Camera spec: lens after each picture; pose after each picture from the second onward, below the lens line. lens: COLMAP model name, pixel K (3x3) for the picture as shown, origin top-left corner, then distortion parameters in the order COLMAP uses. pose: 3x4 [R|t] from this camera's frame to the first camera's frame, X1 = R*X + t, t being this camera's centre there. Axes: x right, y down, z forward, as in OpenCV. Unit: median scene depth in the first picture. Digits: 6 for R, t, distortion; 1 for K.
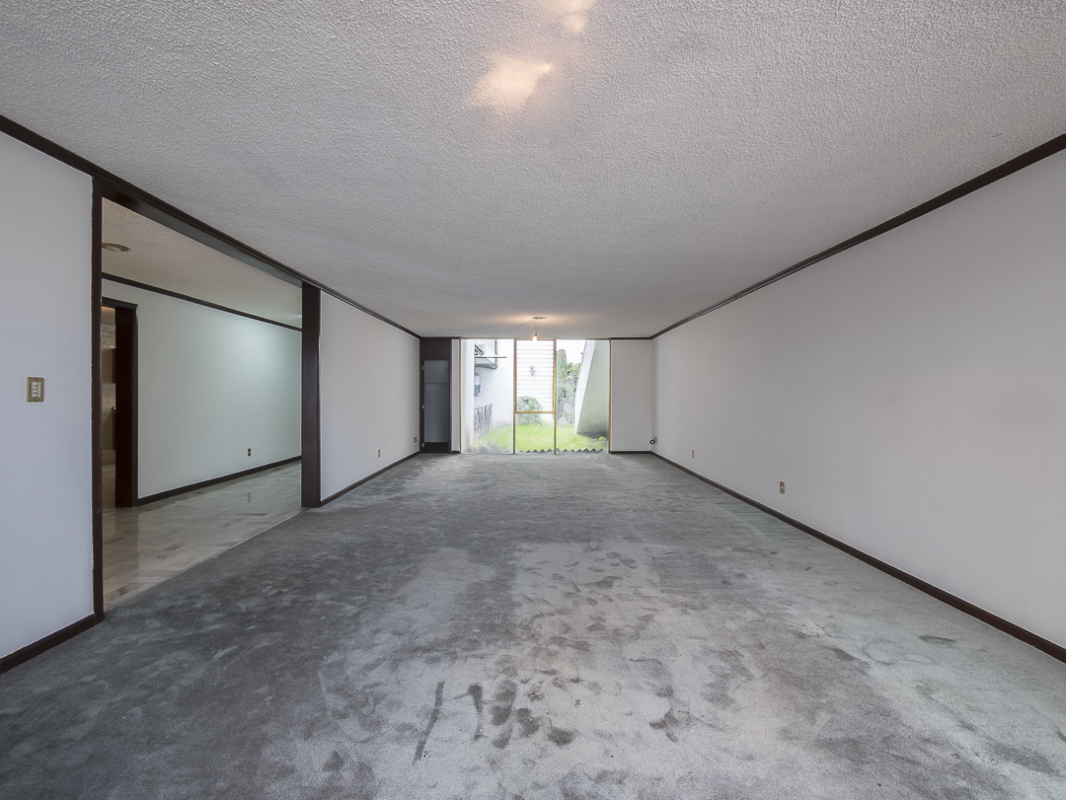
lens RADIAL K [[392.4, 0, 532.5], [0, 392.4, 398.2], [0, 0, 1]] dist [-0.009106, 0.000648]
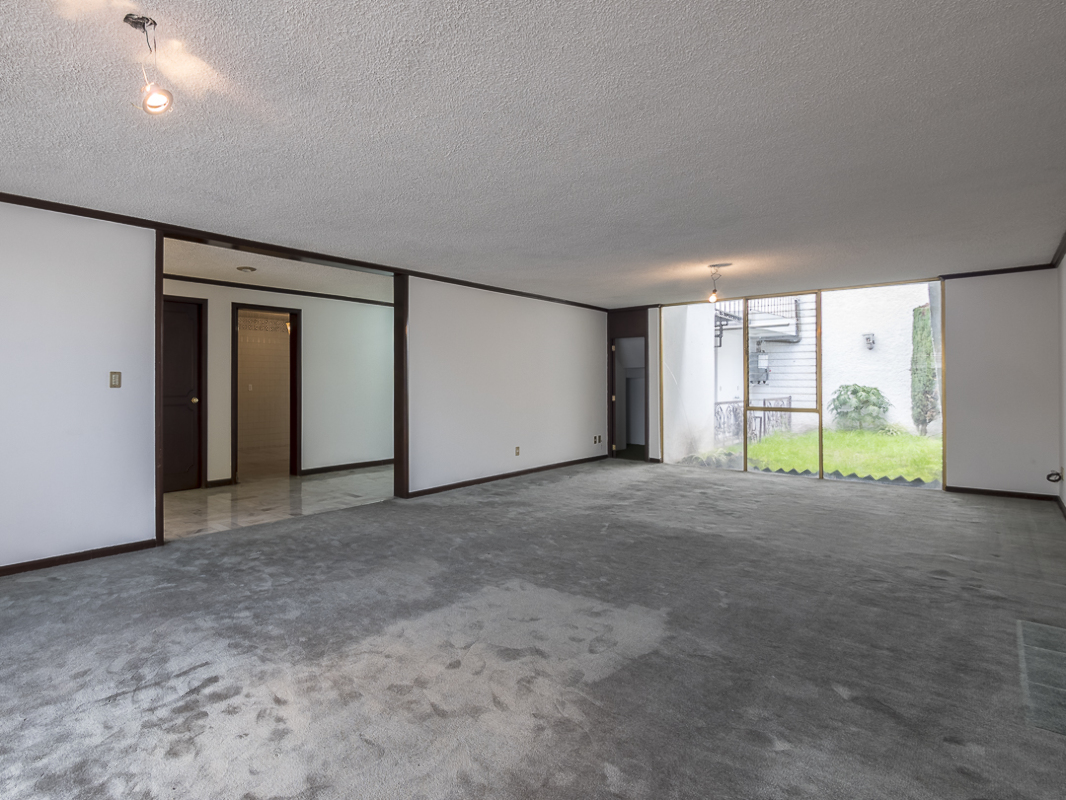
lens RADIAL K [[519.8, 0, 529.5], [0, 519.8, 383.5], [0, 0, 1]] dist [-0.010124, 0.000103]
pose [[0.762021, -0.004530, -0.647537, 0.836728], [-0.001386, 0.999962, -0.008627, 0.004567], [0.647551, 0.007472, 0.761985, 0.332157]]
